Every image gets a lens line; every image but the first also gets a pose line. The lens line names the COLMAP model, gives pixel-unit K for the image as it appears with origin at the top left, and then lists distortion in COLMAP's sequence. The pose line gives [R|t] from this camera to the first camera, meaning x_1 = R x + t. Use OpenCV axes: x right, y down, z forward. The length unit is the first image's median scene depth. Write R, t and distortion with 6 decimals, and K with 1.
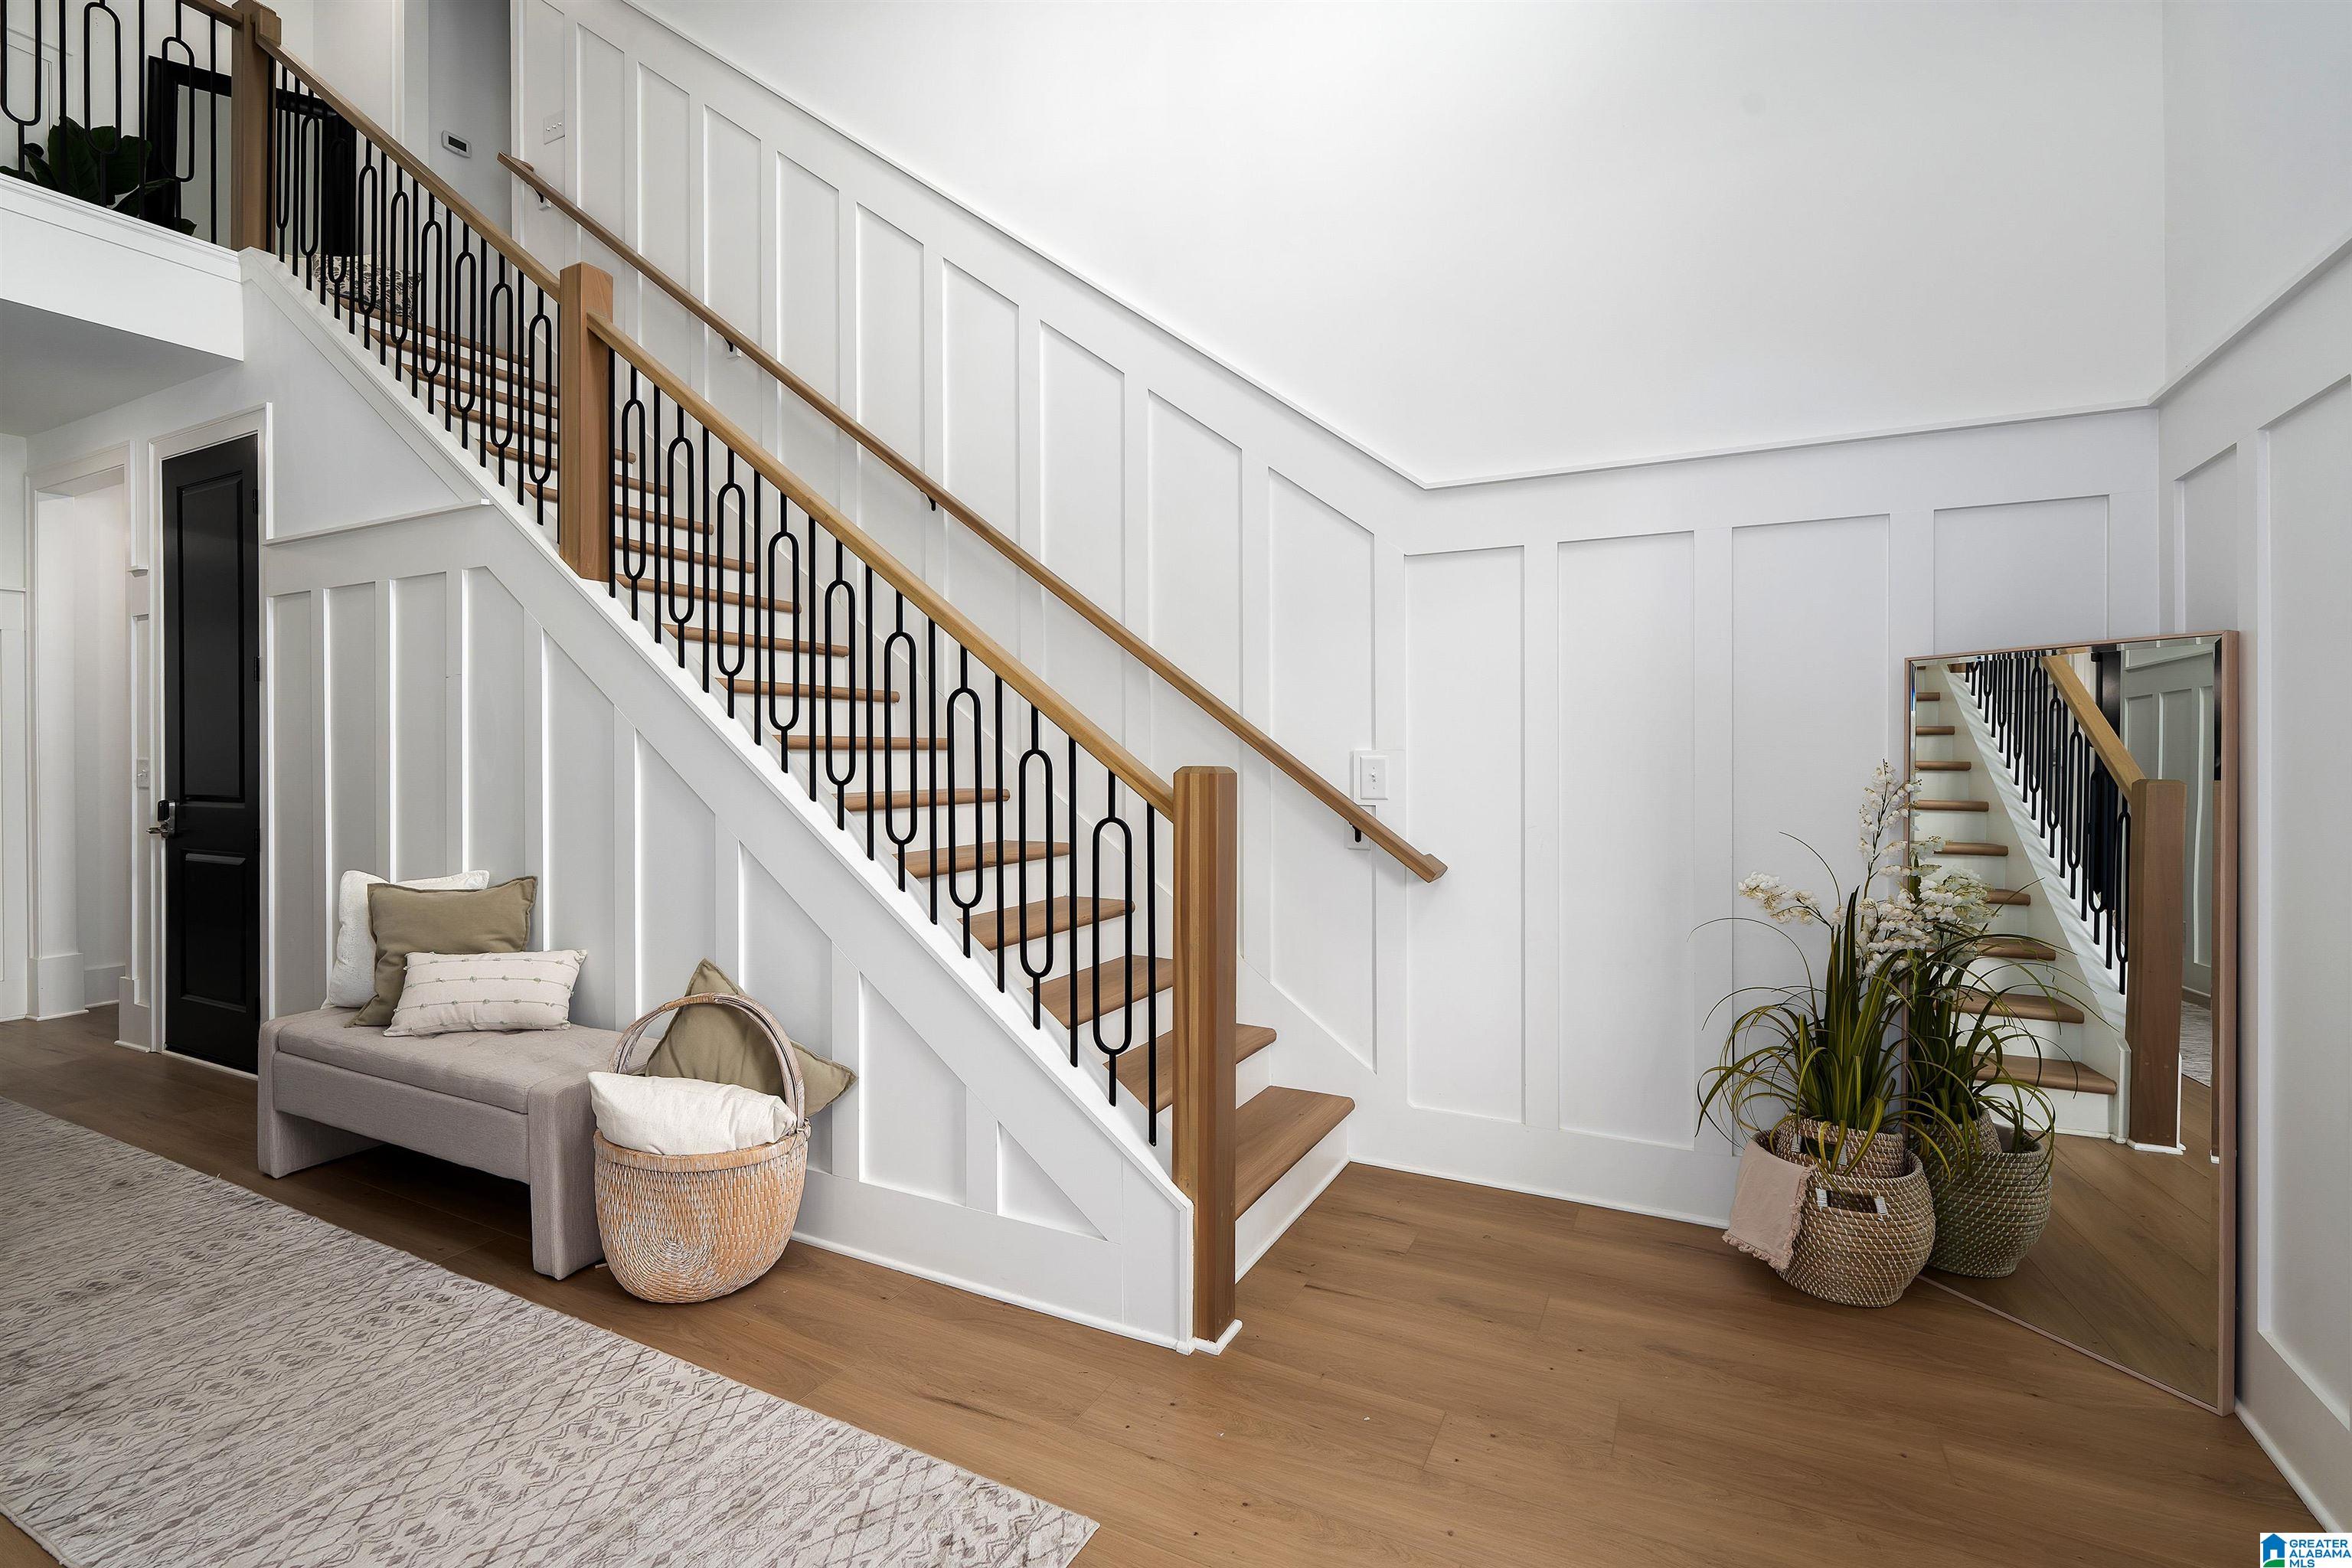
lens RADIAL K [[1070.9, 0, 1174.6], [0, 1070.9, 758.2], [0, 0, 1]] dist [-0.000080, -0.000389]
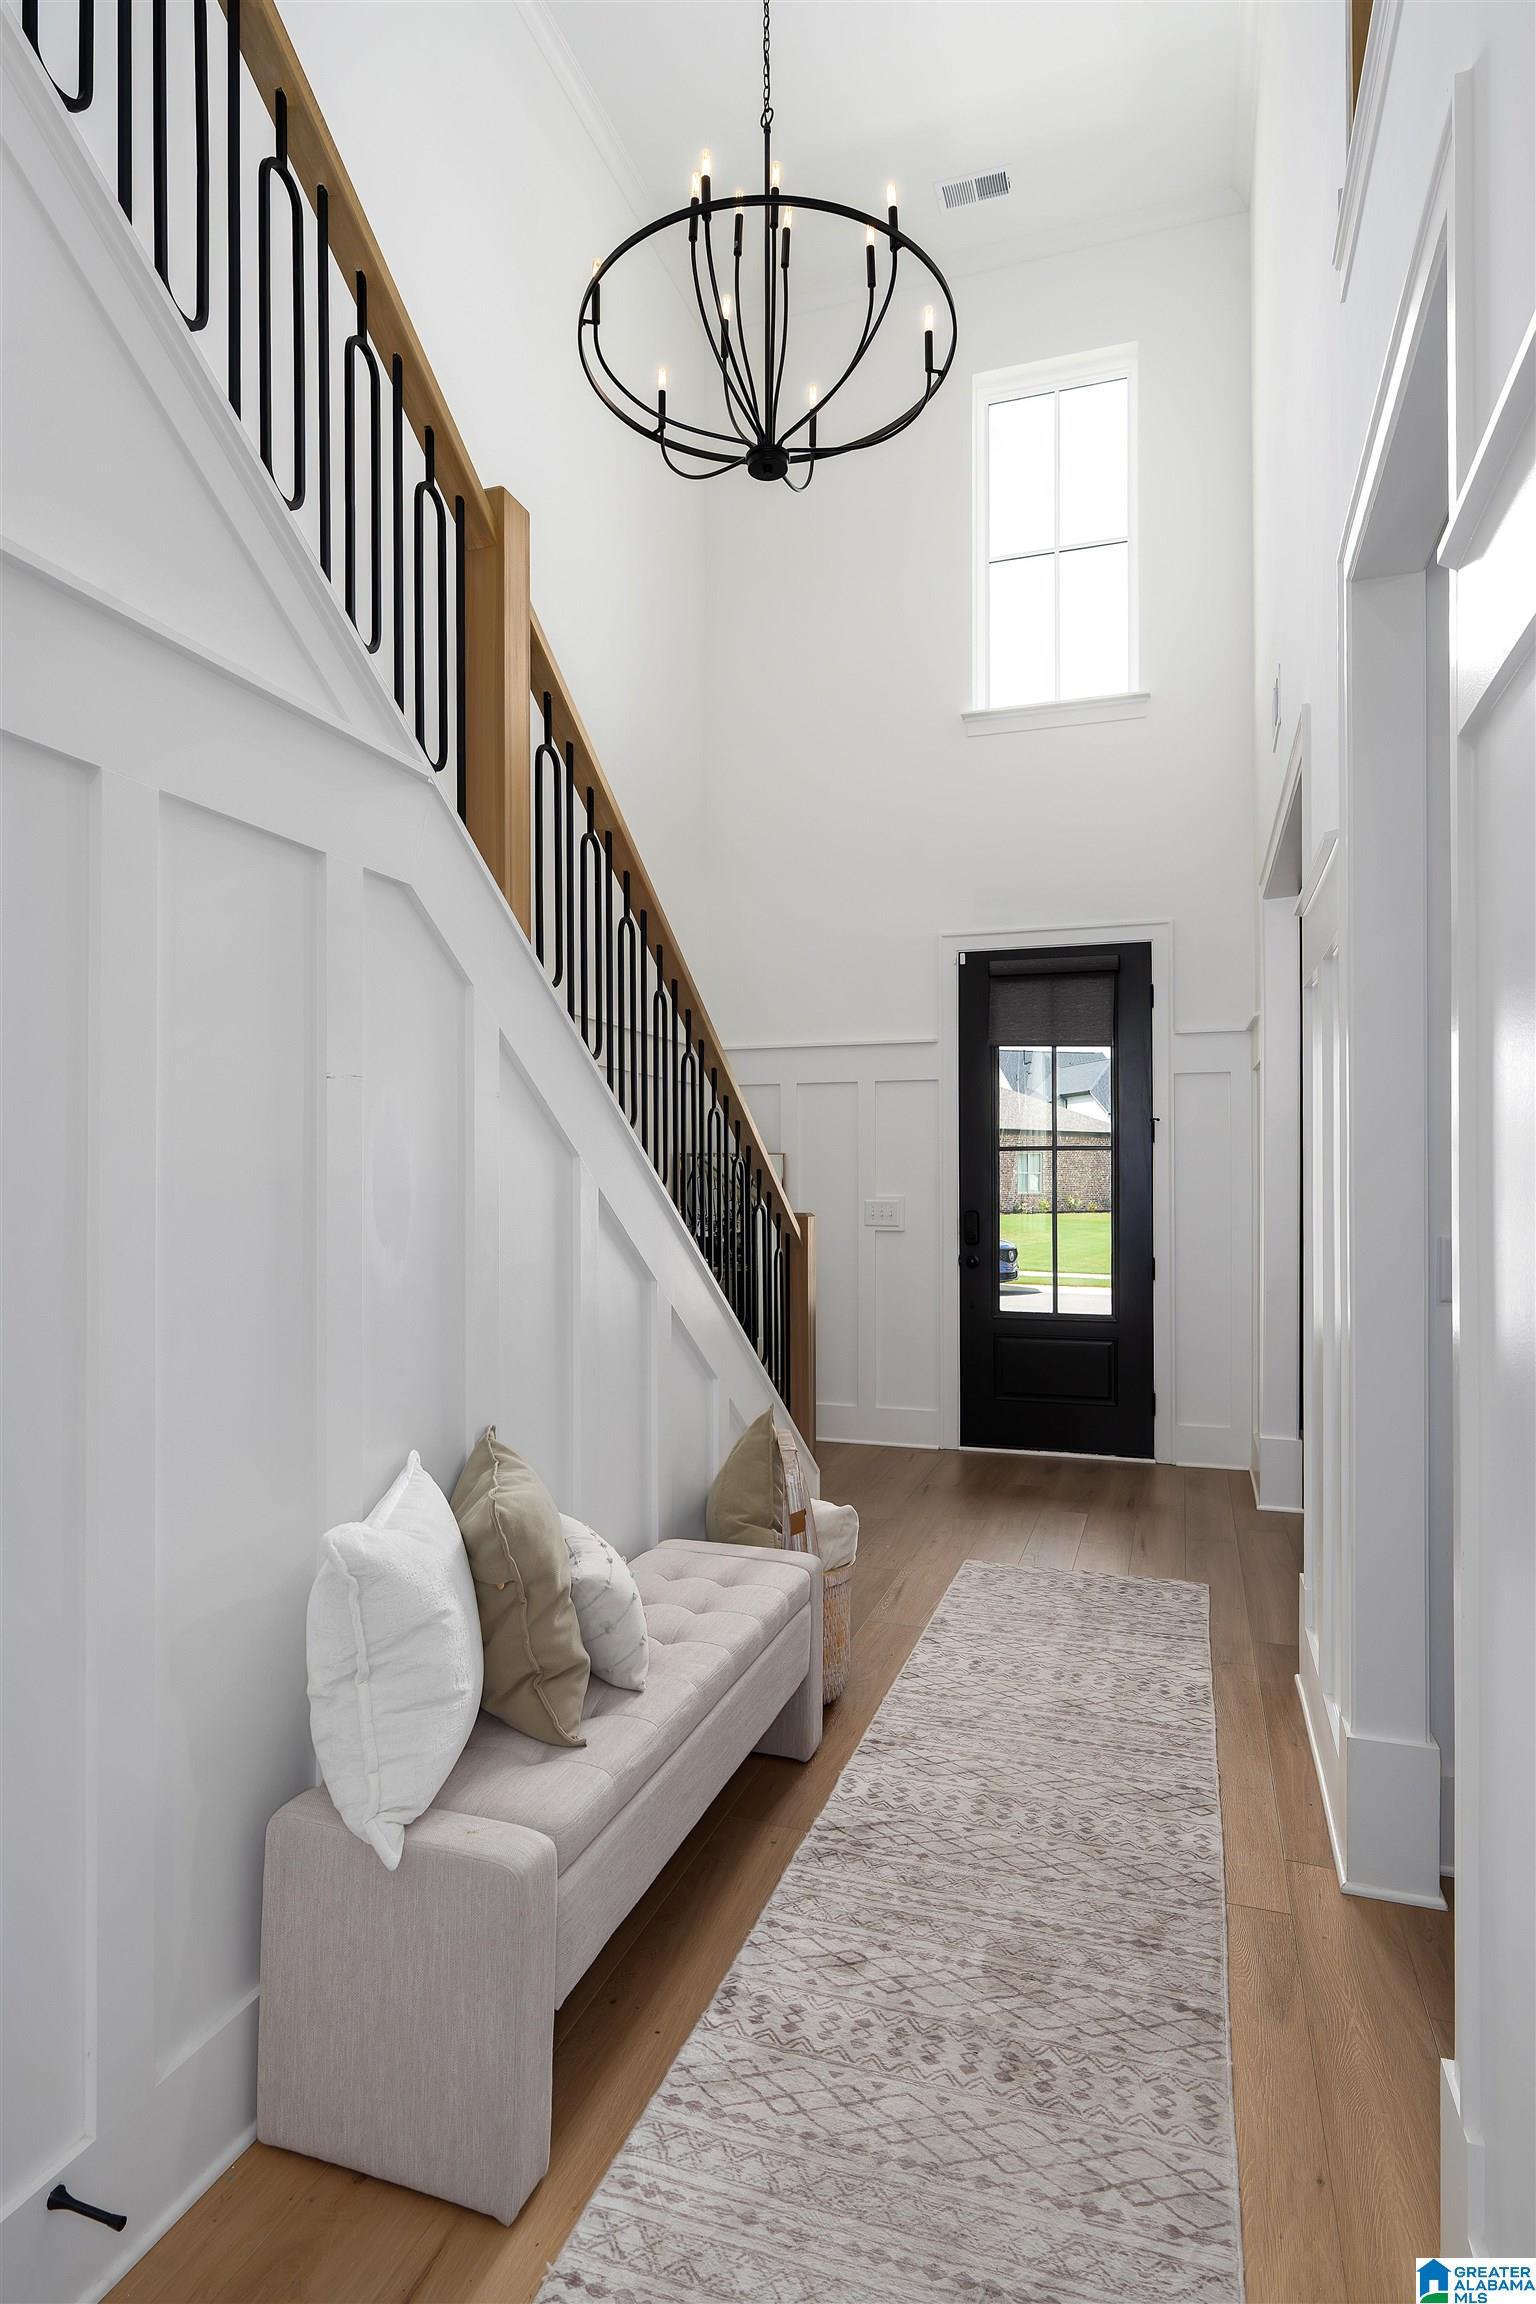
lens RADIAL K [[1224.2, 0, 768.0], [0, 1224.2, 1152.0], [0, 0, 1]] dist [-0.001483, -0.000516]
pose [[-0.151740, 0.020084, 0.988216, -1.610053], [0.004094, 0.999798, -0.019691, -0.044824], [-0.988412, 0.001058, -0.151792, 1.144578]]
